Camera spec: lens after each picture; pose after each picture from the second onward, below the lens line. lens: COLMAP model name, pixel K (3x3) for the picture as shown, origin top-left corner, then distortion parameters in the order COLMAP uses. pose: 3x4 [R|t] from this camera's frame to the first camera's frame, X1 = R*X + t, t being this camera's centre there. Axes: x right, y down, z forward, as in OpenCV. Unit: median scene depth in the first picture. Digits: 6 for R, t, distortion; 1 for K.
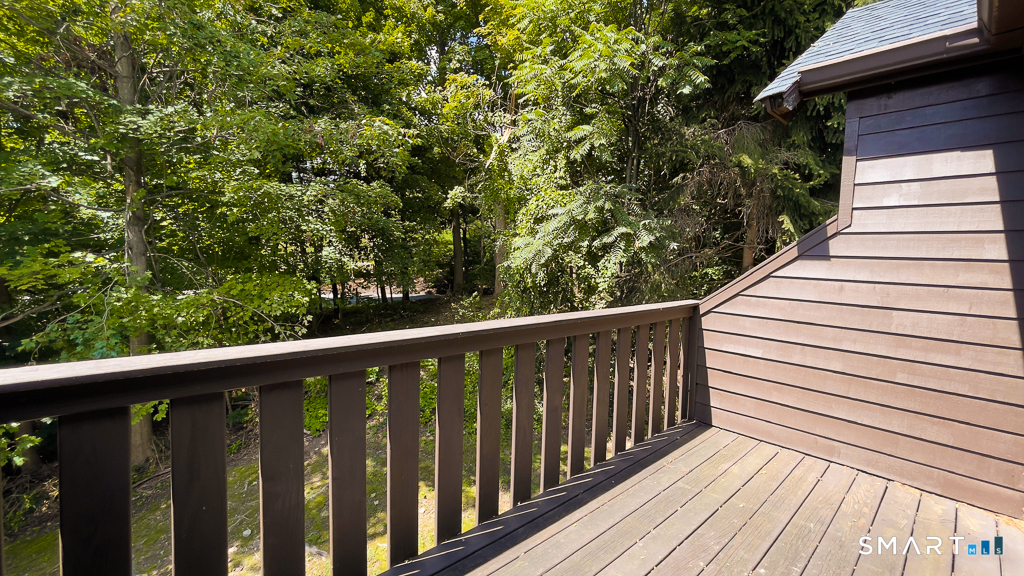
lens RADIAL K [[421.3, 0, 514.1], [0, 421.3, 285.2], [0, 0, 1]] dist [-0.004030, 0.002059]
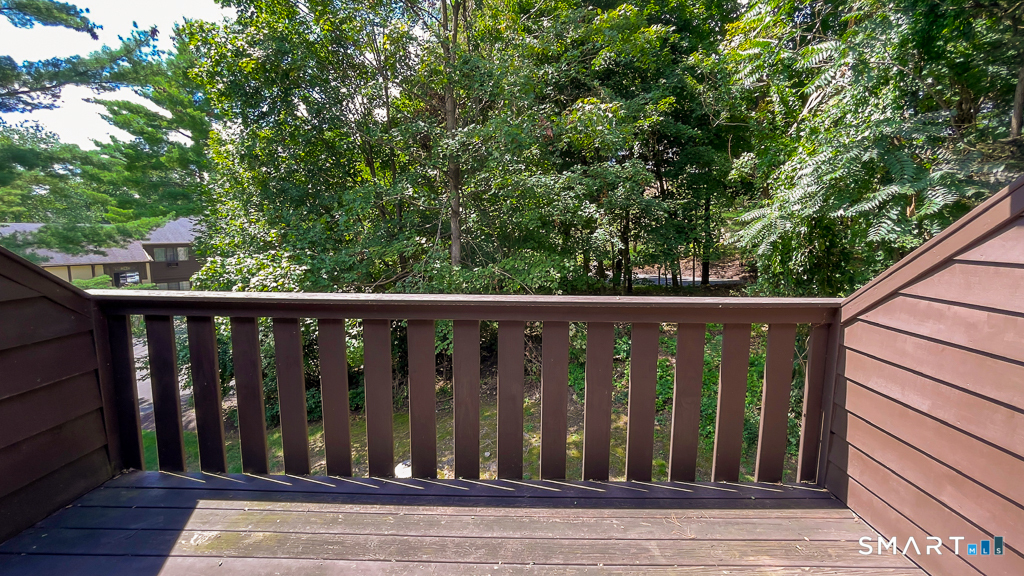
lens RADIAL K [[421.3, 0, 519.1], [0, 421.3, 284.3], [0, 0, 1]] dist [-0.004030, 0.002059]
pose [[0.734038, 0.061393, -0.676328, 0.278116], [-0.033819, 0.997974, 0.053885, -0.001241], [0.678266, -0.016681, 0.734627, 0.131141]]
